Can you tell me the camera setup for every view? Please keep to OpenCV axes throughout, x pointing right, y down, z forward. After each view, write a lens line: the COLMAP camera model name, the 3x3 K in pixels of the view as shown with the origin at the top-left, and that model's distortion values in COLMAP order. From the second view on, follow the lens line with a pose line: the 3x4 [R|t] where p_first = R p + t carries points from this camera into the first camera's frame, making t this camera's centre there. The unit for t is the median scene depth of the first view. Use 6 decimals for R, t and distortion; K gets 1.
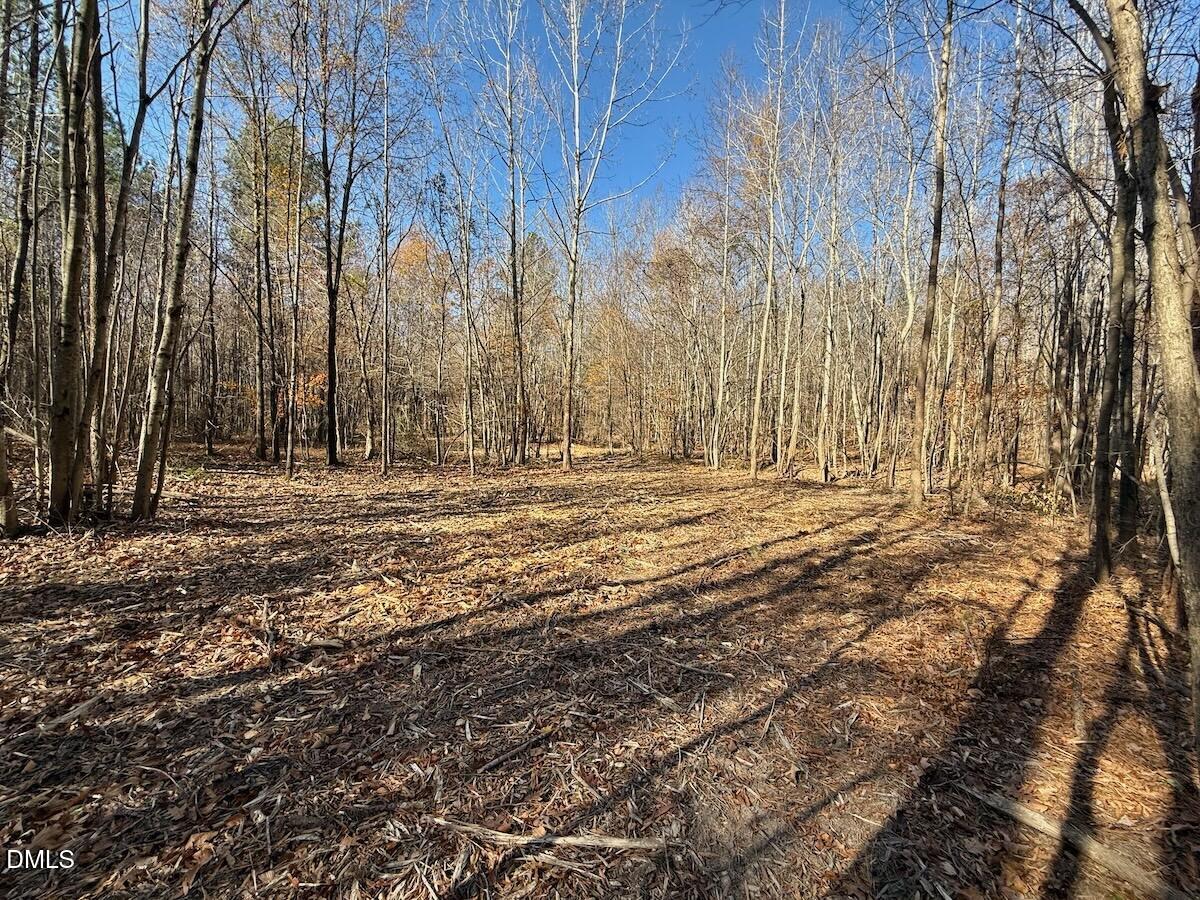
lens RADIAL K [[482.0, 0, 600.0], [0, 482.0, 447.5], [0, 0, 1]] dist [-0.000593, 0.000082]
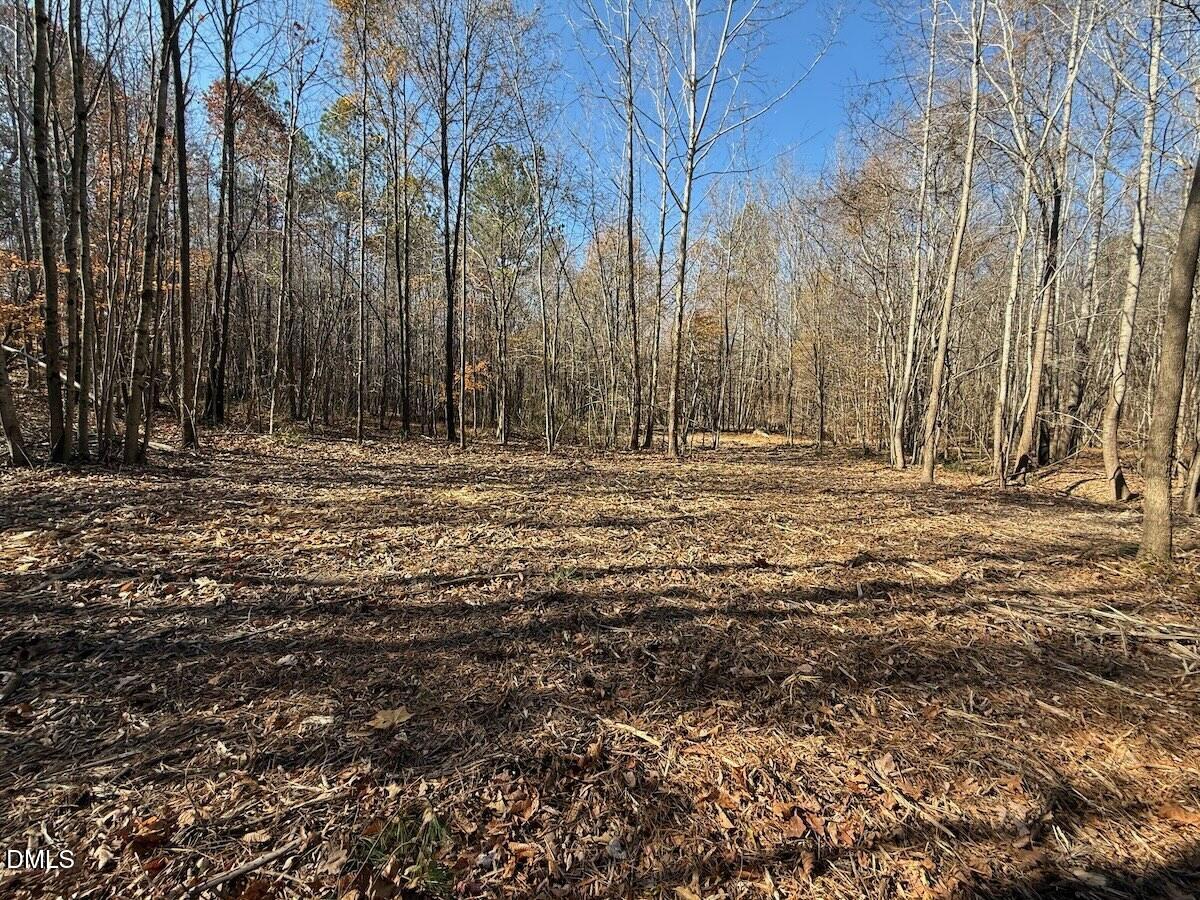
lens RADIAL K [[482.0, 0, 600.1], [0, 482.0, 450.9], [0, 0, 1]] dist [-0.000593, 0.000082]
pose [[0.864986, 0.040627, -0.500148, 0.258483], [-0.030427, 0.999130, 0.028538, 0.015348], [0.500872, -0.009467, 0.865470, 0.182593]]
